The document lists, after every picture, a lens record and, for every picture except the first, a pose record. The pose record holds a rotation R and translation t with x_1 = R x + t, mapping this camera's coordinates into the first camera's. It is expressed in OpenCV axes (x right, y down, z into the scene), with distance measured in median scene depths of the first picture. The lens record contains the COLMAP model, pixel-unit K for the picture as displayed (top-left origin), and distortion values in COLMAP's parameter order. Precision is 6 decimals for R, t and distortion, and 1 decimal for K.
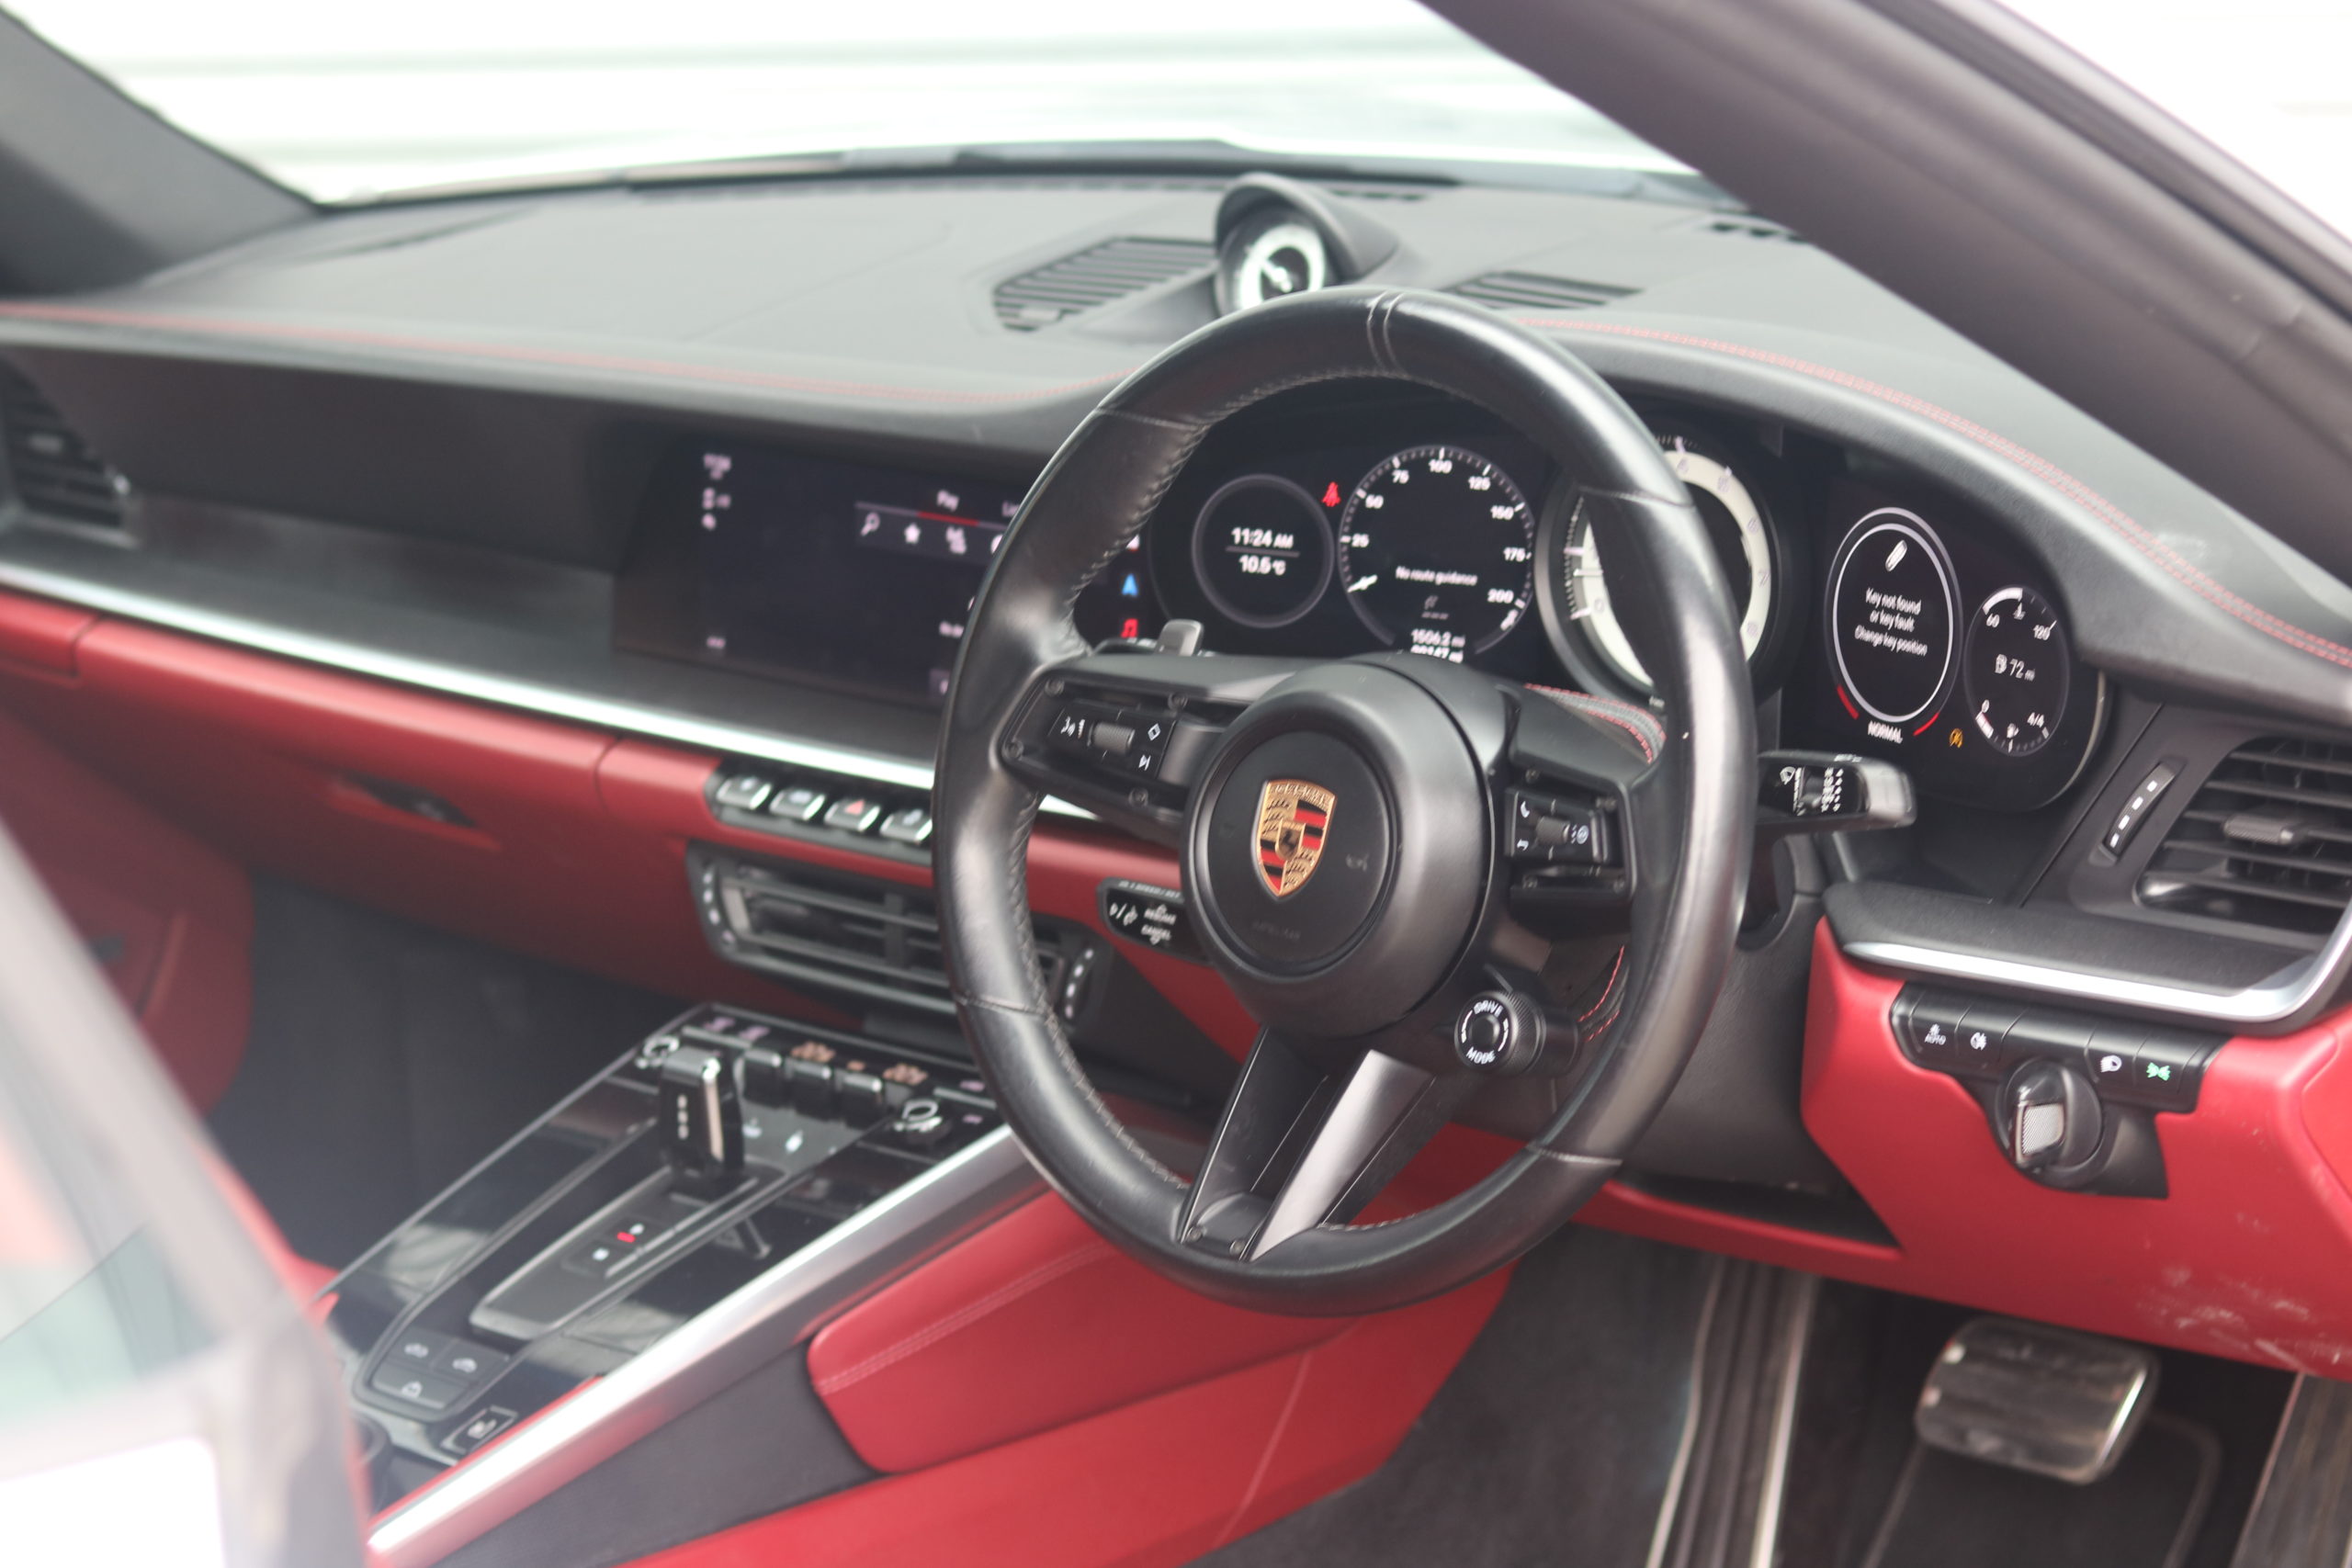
lens RADIAL K [[5513.3, 0, 1181.4], [0, 5513.3, 782.7], [0, 0, 1]] dist [-0.100758, 0.000000]
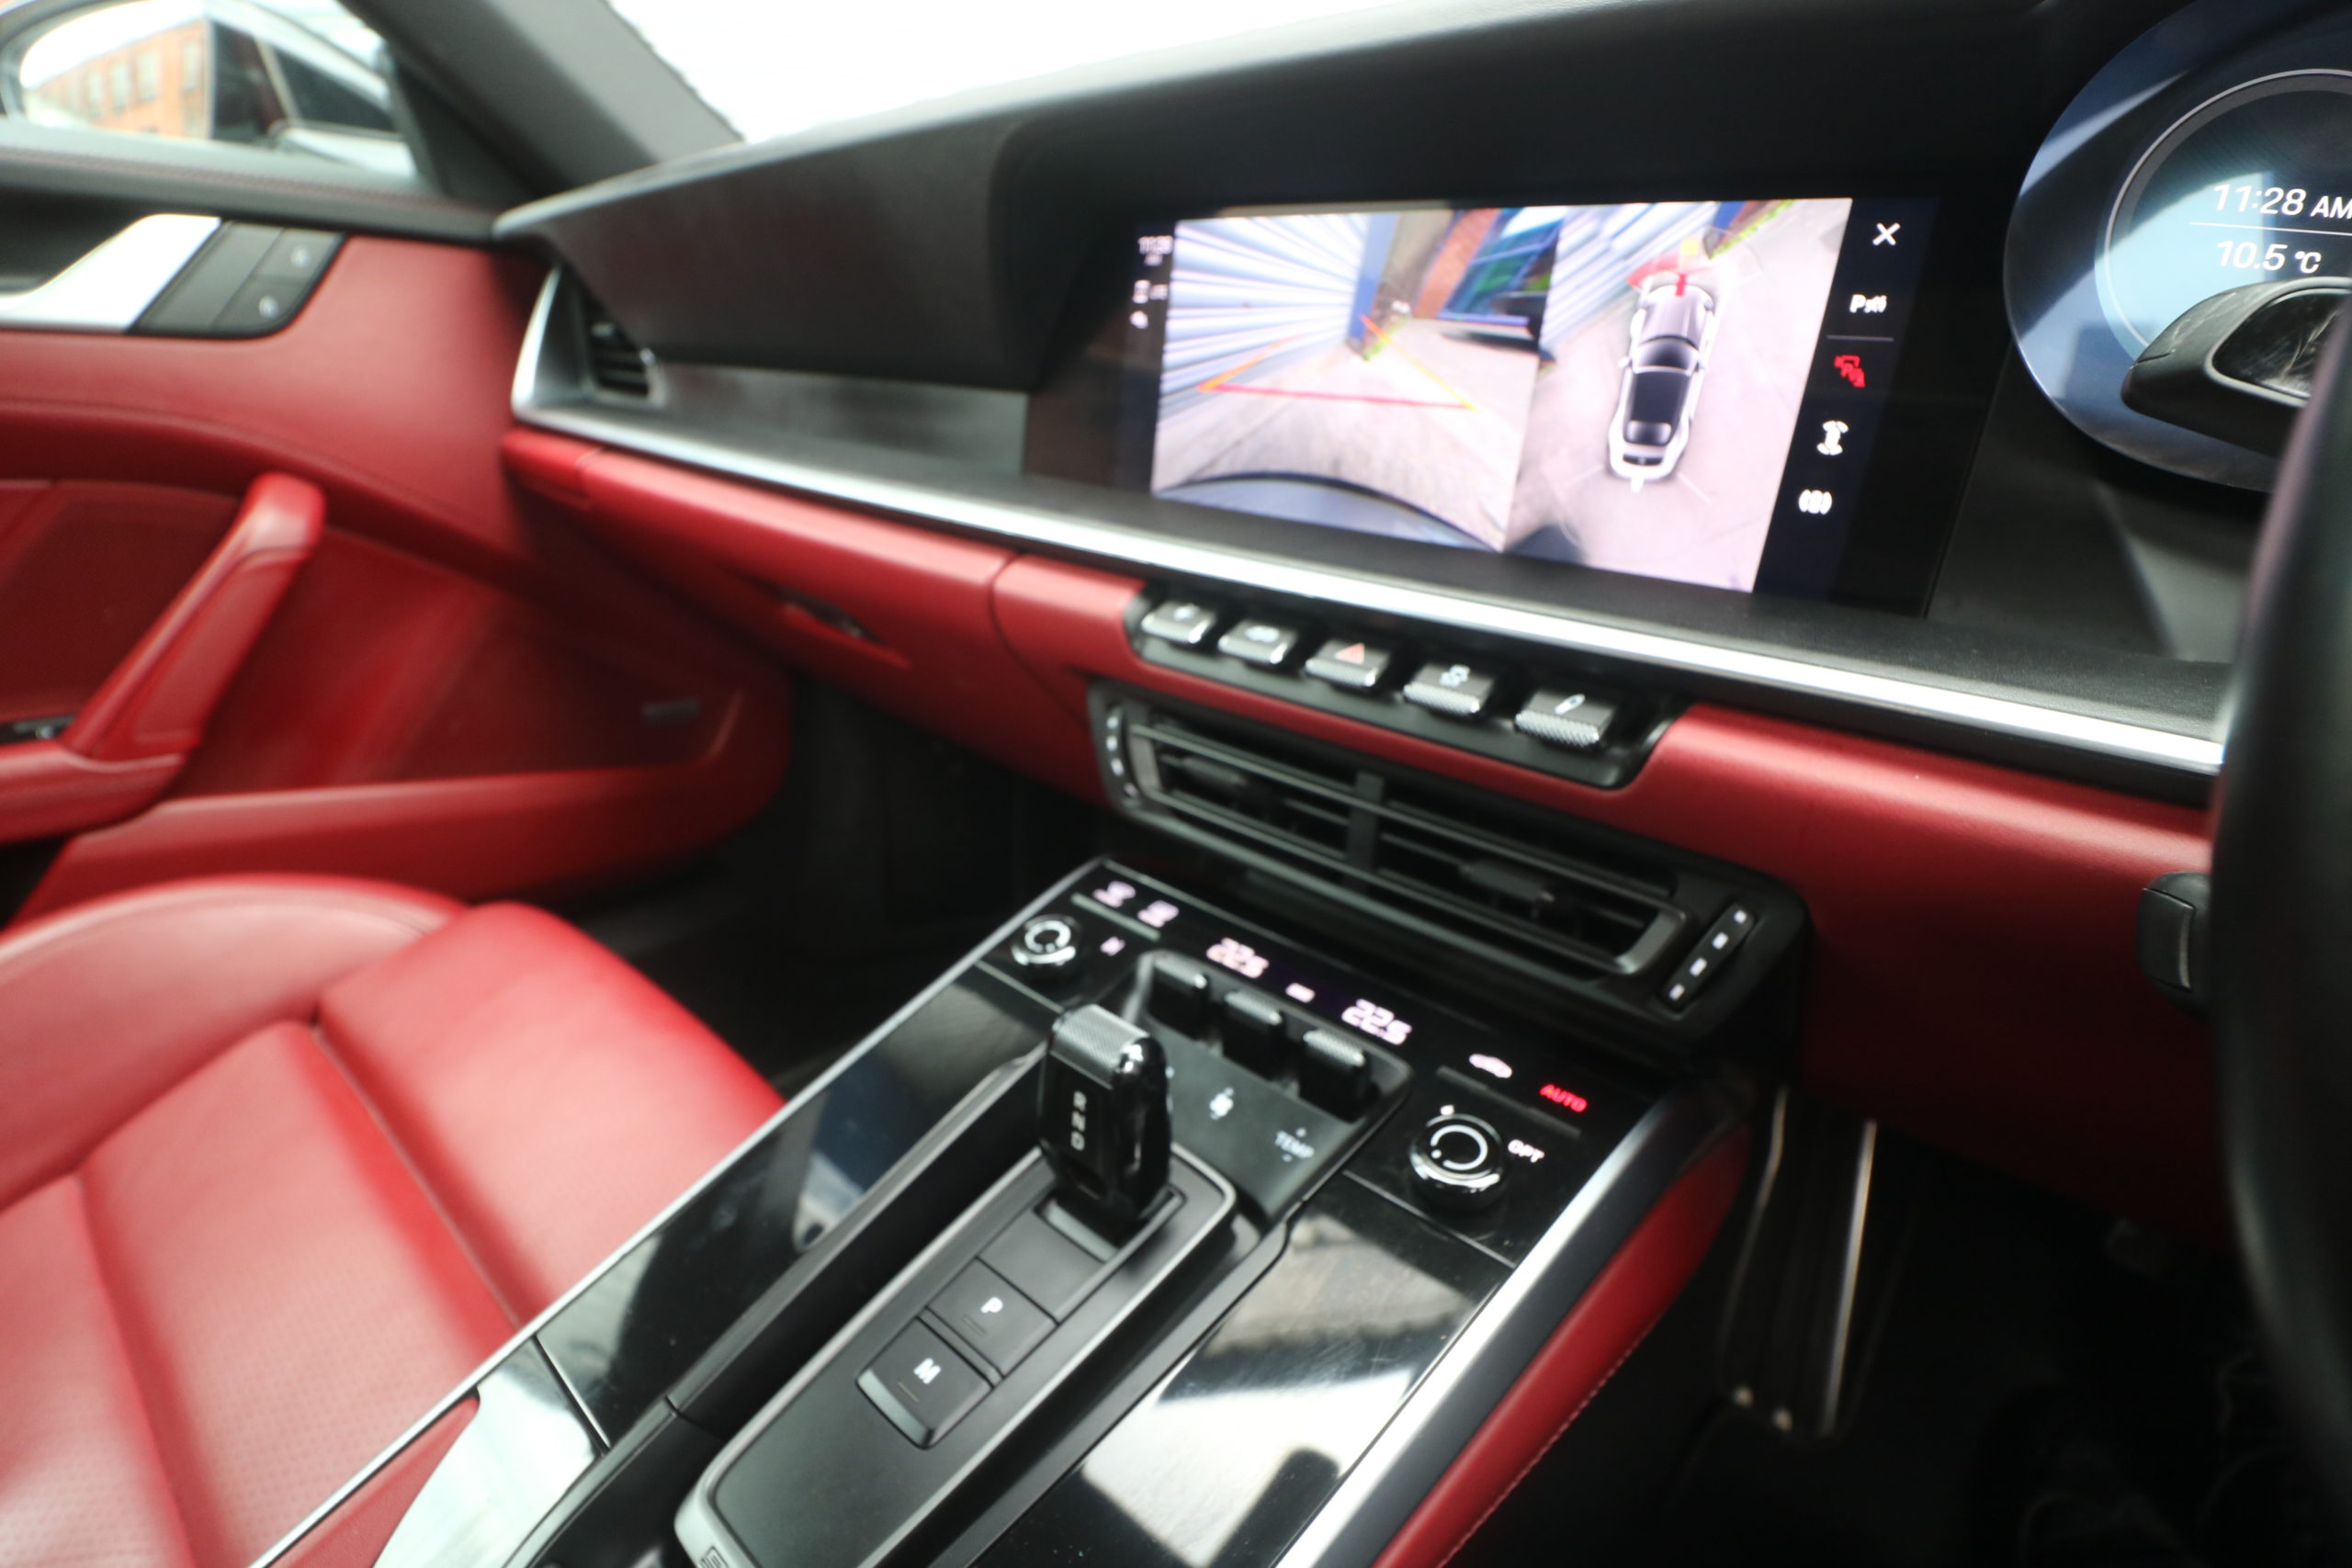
lens RADIAL K [[1091.7, 0, 1172.4], [0, 1091.7, 788.6], [0, 0, 1]] dist [-0.004031, -0.002926]
pose [[0.996423, 0.076582, 0.035715, -0.083446], [-0.080206, 0.990180, 0.114503, 0.007272], [-0.026596, -0.116958, 0.992781, 0.842195]]
